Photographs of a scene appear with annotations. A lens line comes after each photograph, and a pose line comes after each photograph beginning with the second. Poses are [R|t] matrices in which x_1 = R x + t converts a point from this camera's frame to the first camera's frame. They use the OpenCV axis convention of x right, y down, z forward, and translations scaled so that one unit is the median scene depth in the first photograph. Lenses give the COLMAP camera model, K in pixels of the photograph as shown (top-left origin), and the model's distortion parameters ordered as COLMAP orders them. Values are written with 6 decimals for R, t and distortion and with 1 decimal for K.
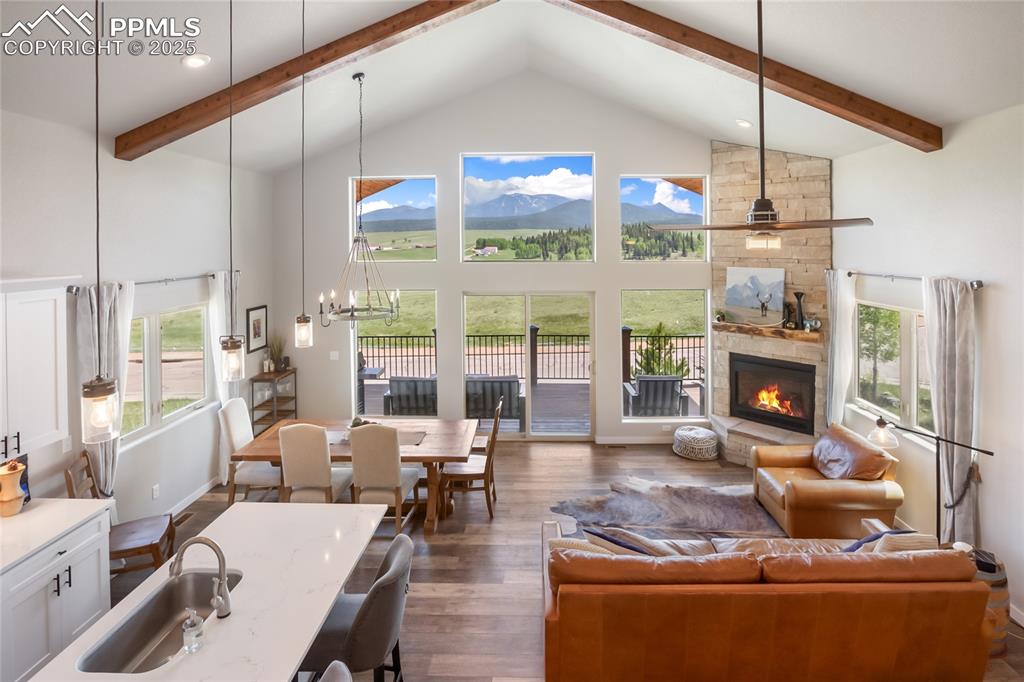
lens RADIAL K [[488.5, 0, 581.2], [0, 488.5, 302.6], [0, 0, 1]] dist [-0.067025, 0.036948]
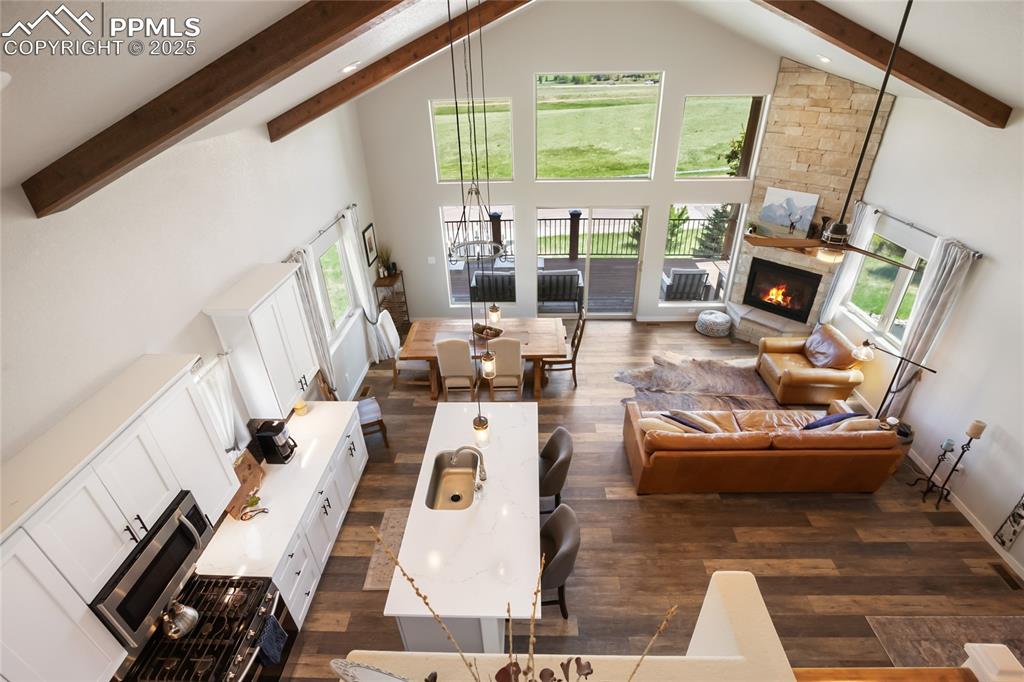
lens RADIAL K [[487.6, 0, 517.6], [0, 487.6, 325.4], [0, 0, 1]] dist [-0.039283, 0.010468]
pose [[0.999948, 0.000726, -0.010207, -0.306074], [0.004475, 0.866047, 0.499942, -0.396895], [0.009203, -0.499962, 0.865999, -0.167779]]
